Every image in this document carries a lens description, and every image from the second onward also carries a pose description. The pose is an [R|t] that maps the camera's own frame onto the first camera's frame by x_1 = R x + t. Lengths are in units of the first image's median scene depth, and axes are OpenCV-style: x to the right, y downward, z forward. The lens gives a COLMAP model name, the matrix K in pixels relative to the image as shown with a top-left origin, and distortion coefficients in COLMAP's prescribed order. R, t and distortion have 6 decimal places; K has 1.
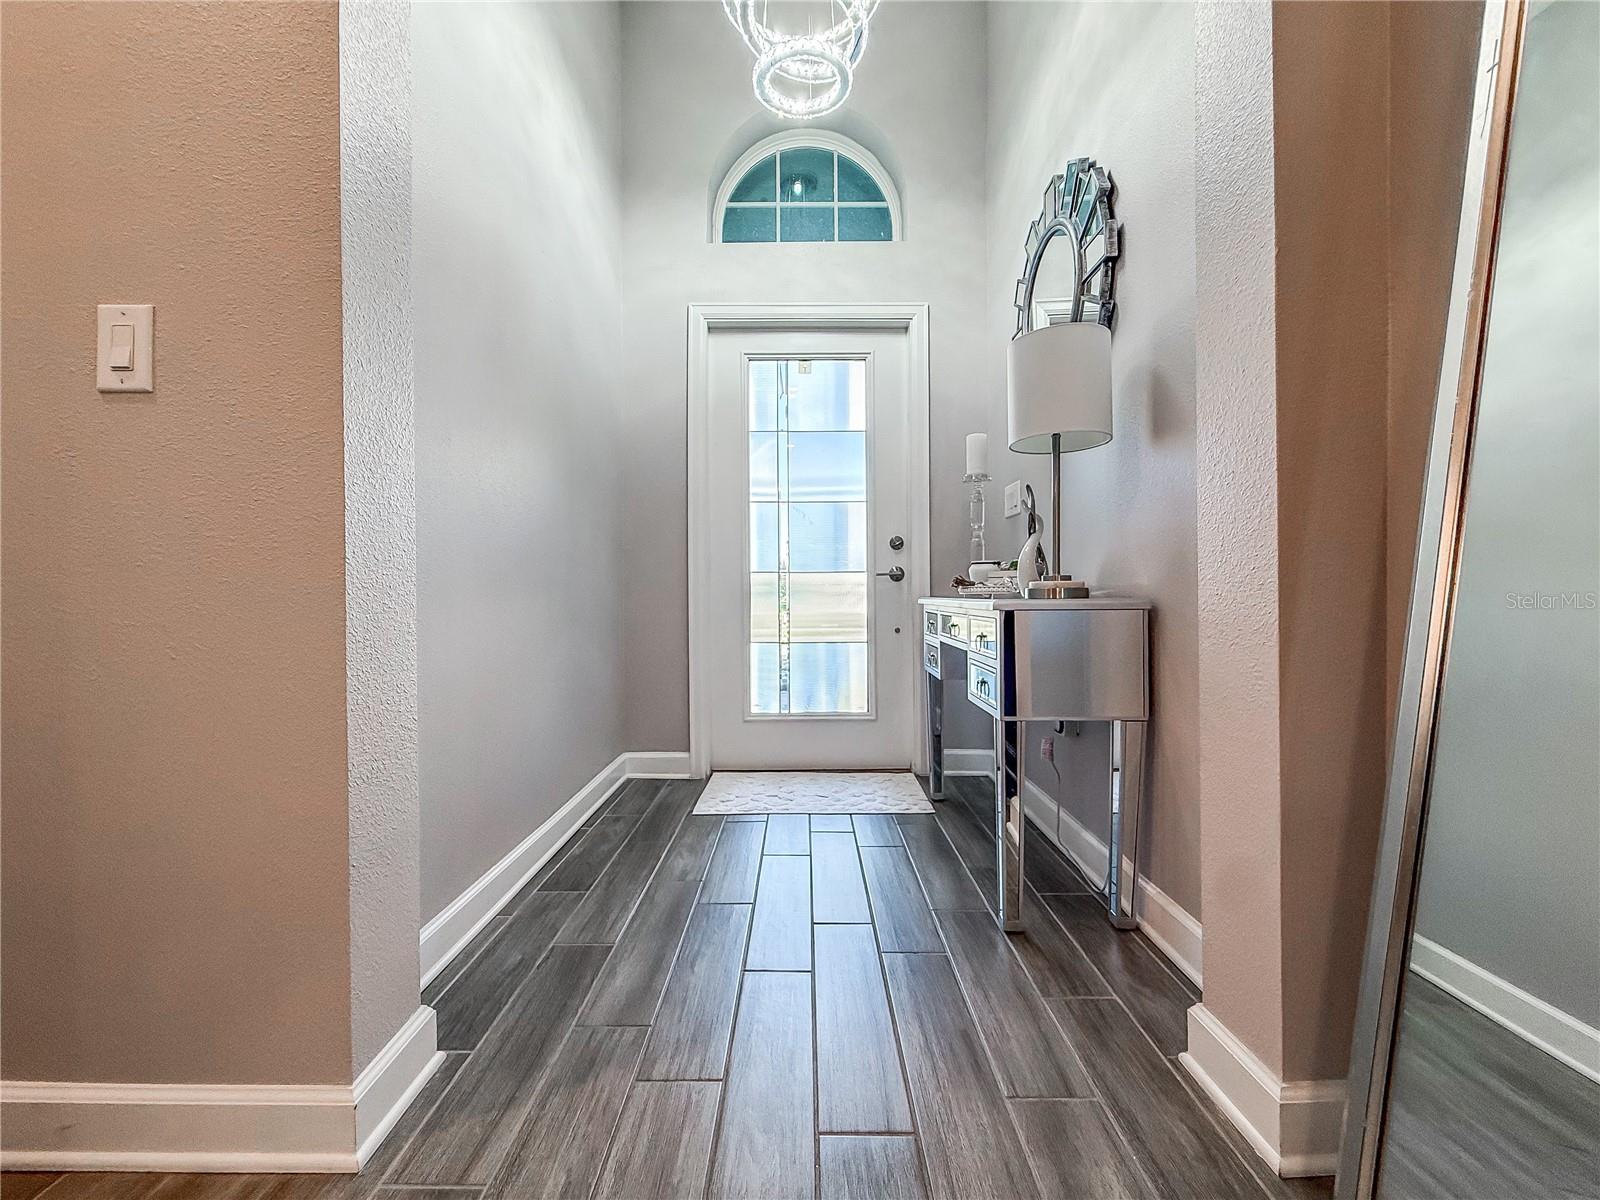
lens RADIAL K [[644.9, 0, 797.9], [0, 644.9, 594.0], [0, 0, 1]] dist [0.000168, 0.000138]
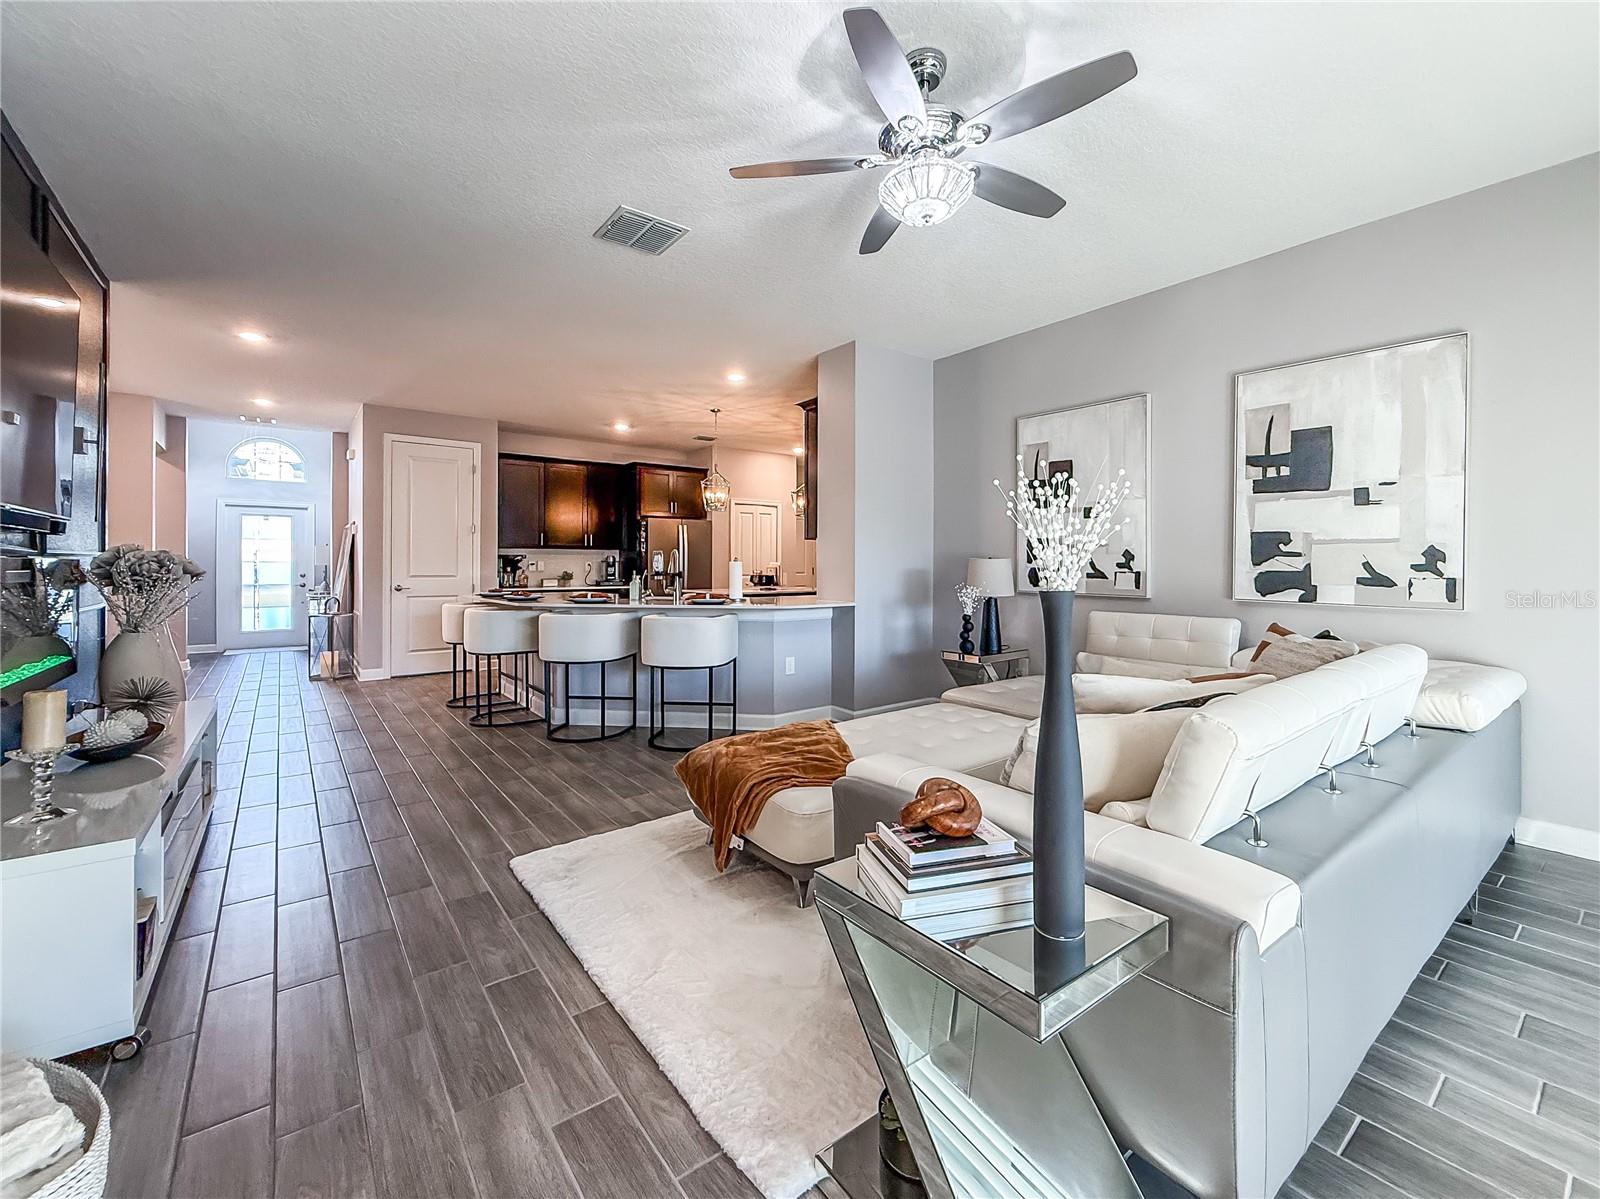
lens RADIAL K [[674.2, 0, 823.0], [0, 674.2, 561.1], [0, 0, 1]] dist [0.001197, 0.000236]
pose [[0.771763, 0.010914, 0.635817, 0.022161], [-0.003642, 0.999912, -0.012744, -0.145098], [-0.635900, 0.007520, 0.771735, -3.945057]]
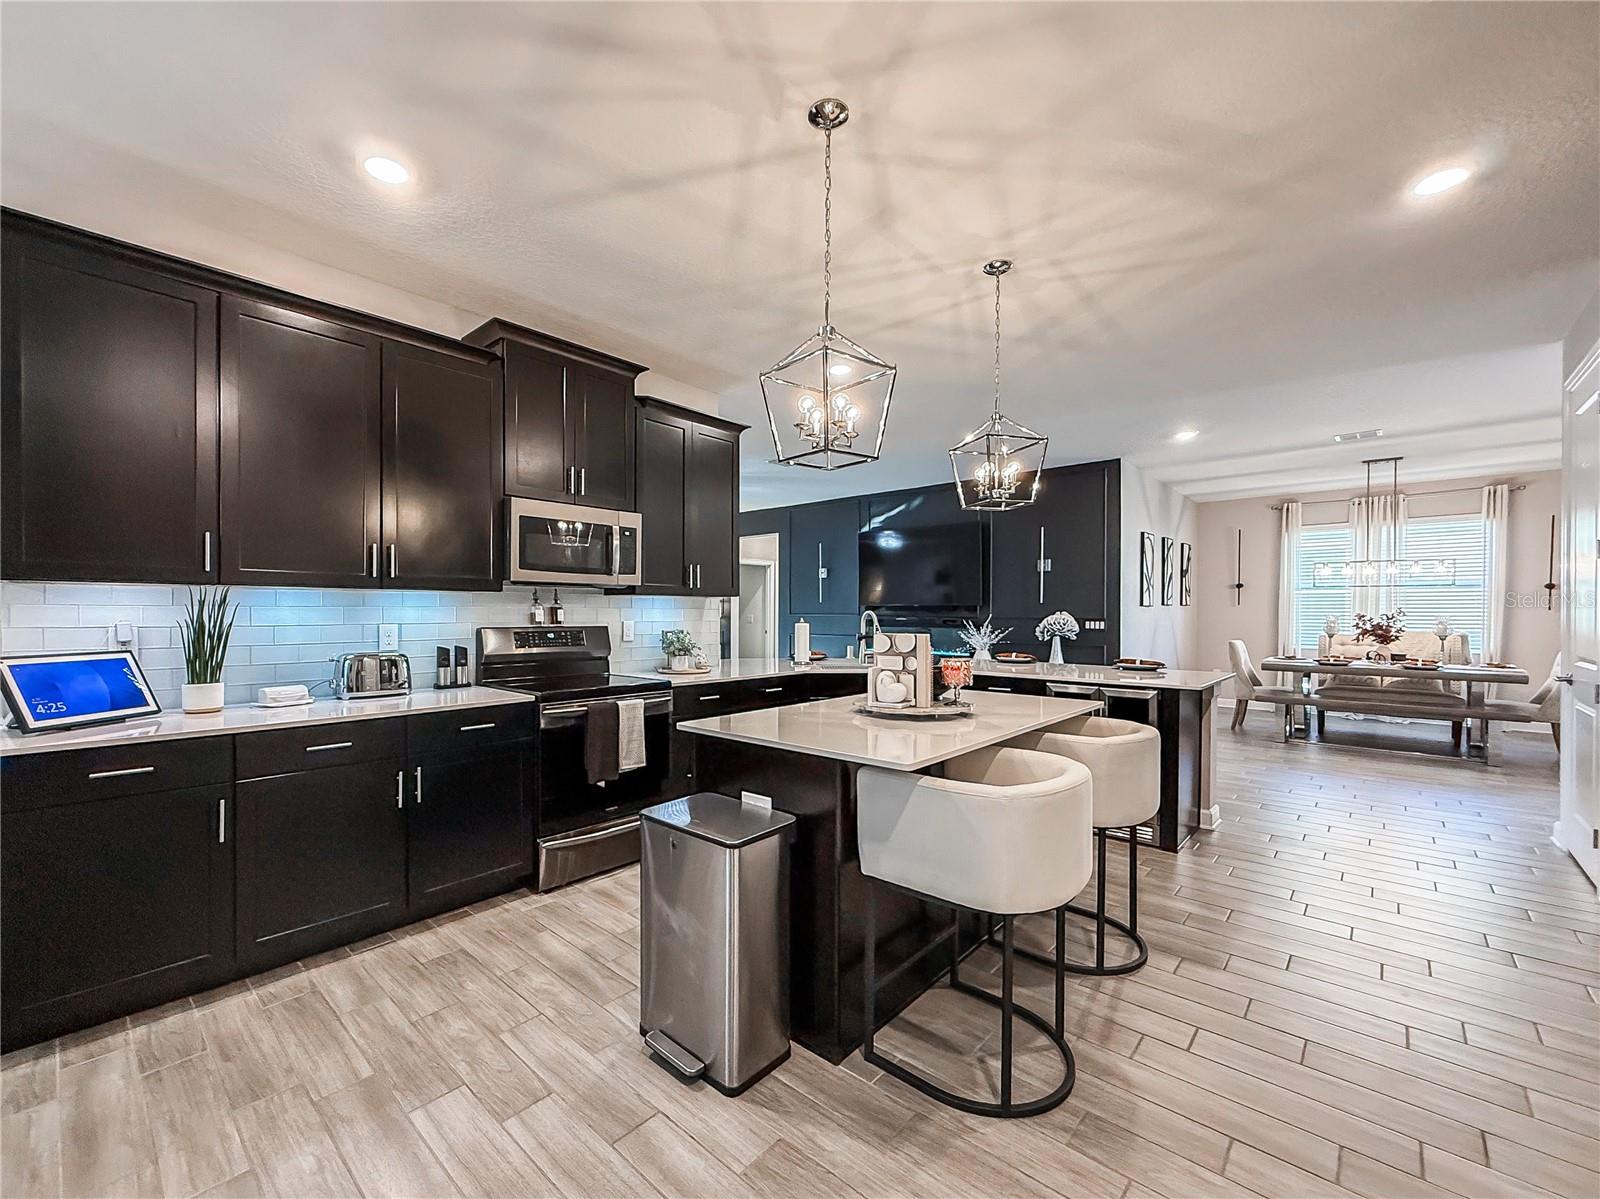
lens RADIAL K [[668.3, 0, 765.3], [0, 668.3, 617.2], [0, 0, 1]] dist [-0.000083, -0.000078]
pose [[-0.671991, 0.011018, -0.740477, 2.782930], [0.000610, 0.999897, 0.014324, -0.218380], [0.740559, 0.009174, -0.671929, -0.808841]]
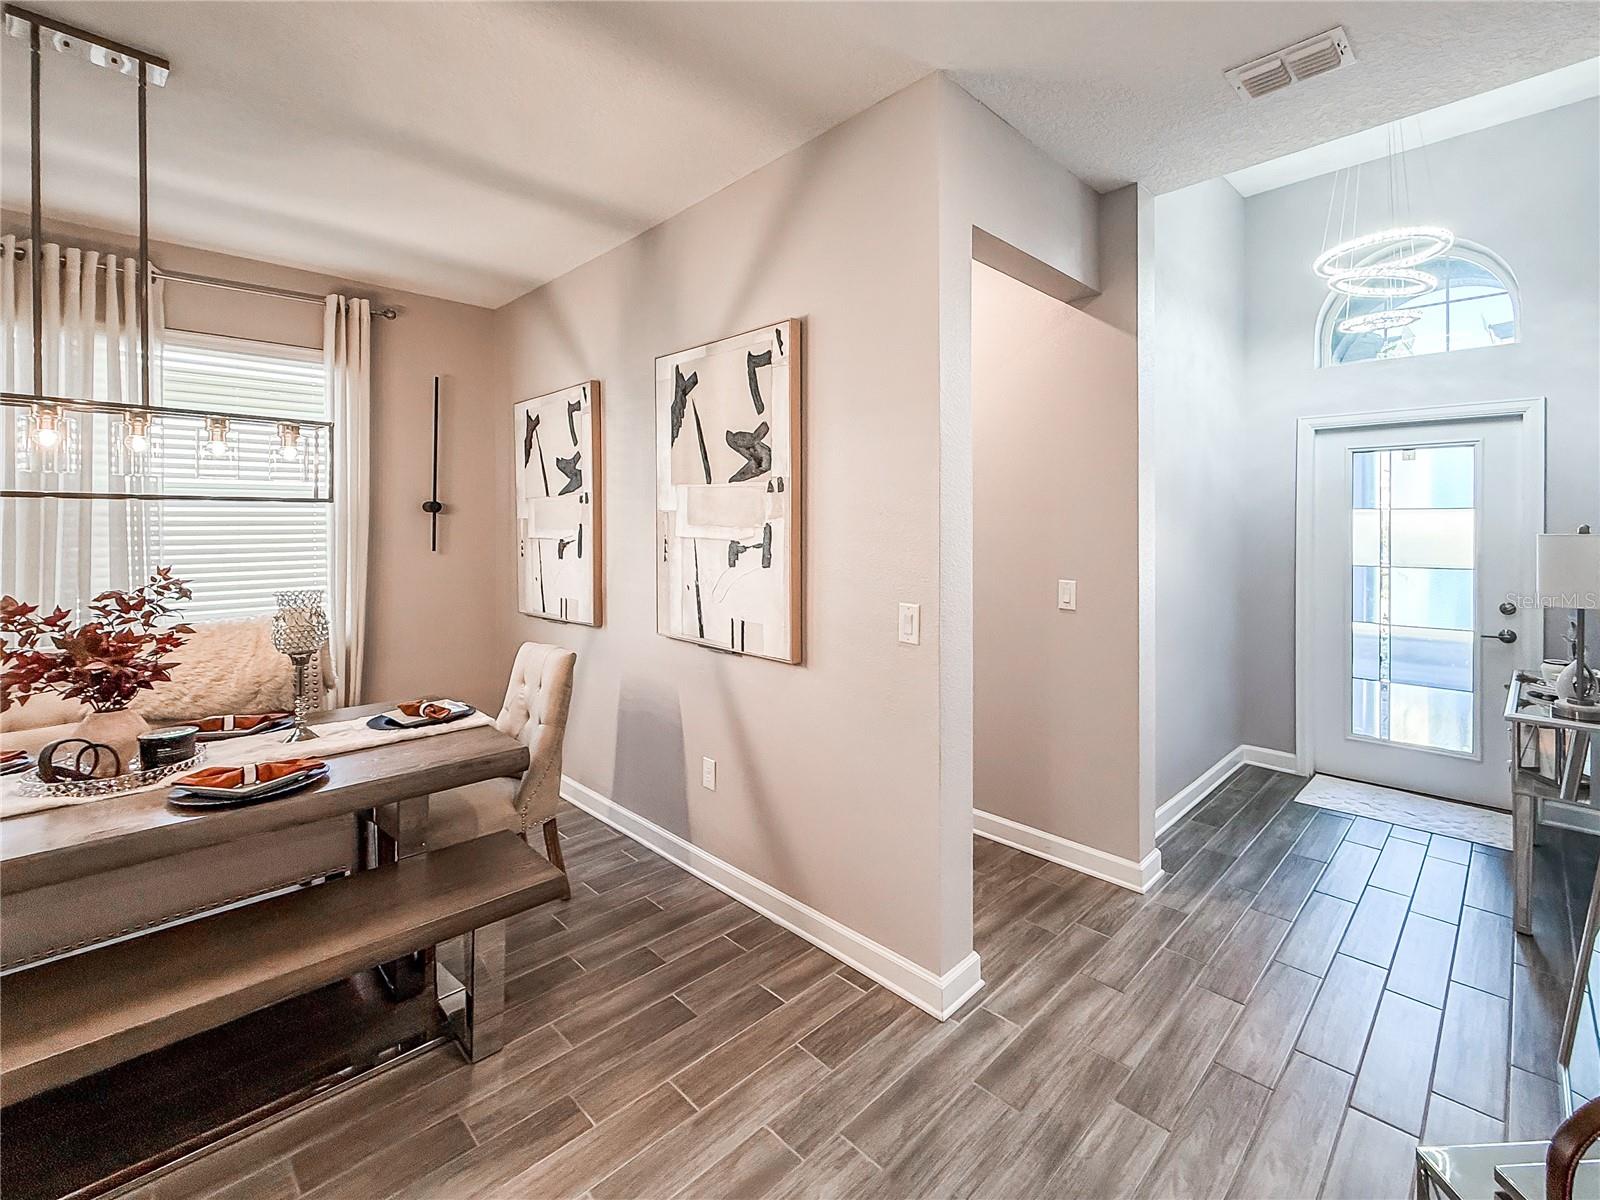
lens RADIAL K [[712.2, 0, 883.8], [0, 712.2, 527.5], [0, 0, 1]] dist [0.000108, 0.000159]
pose [[0.748133, 0.008870, -0.663489, 0.200400], [-0.002705, 0.999943, 0.010317, -0.282602], [0.663543, -0.005924, 0.748115, -0.792808]]
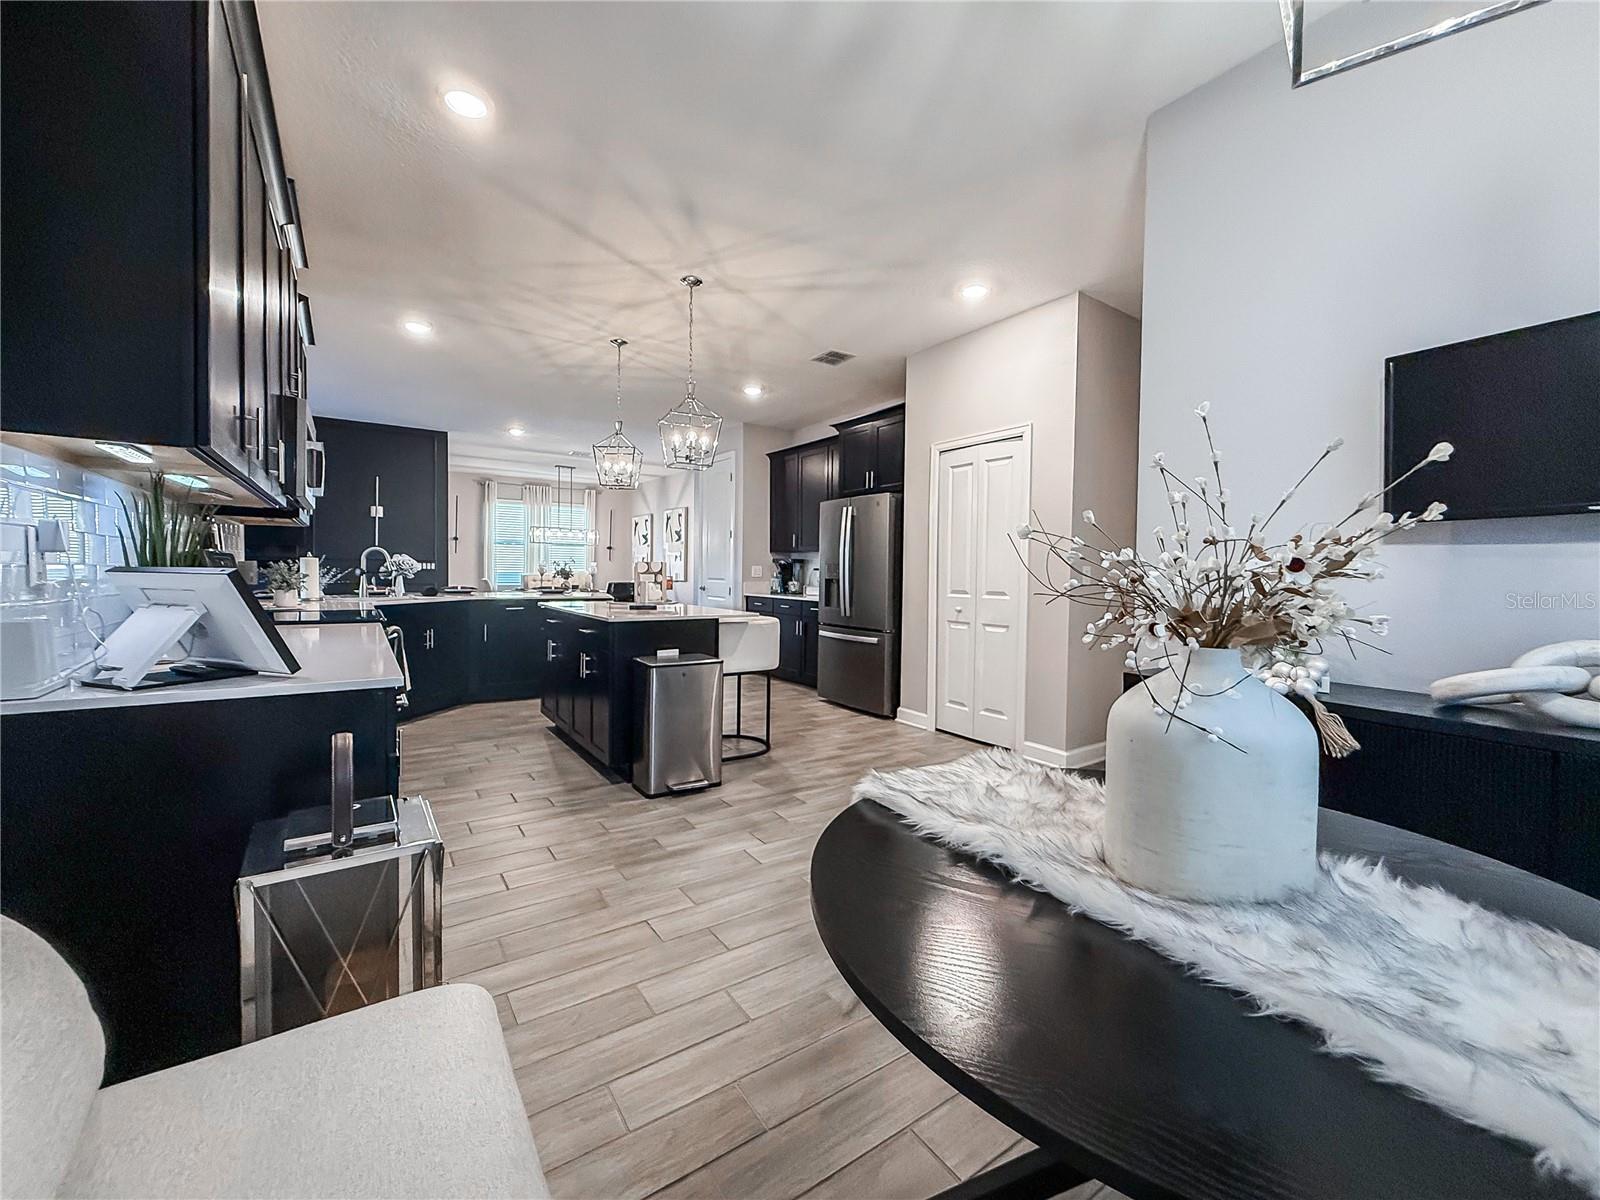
lens RADIAL K [[644.9, 0, 797.9], [0, 644.9, 594.0], [0, 0, 1]] dist [0.000168, 0.000138]
pose [[0.573258, 0.043184, -0.818236, 3.535747], [-0.021200, 0.999058, 0.037874, -0.164644], [0.819100, -0.004366, 0.573633, -2.021859]]
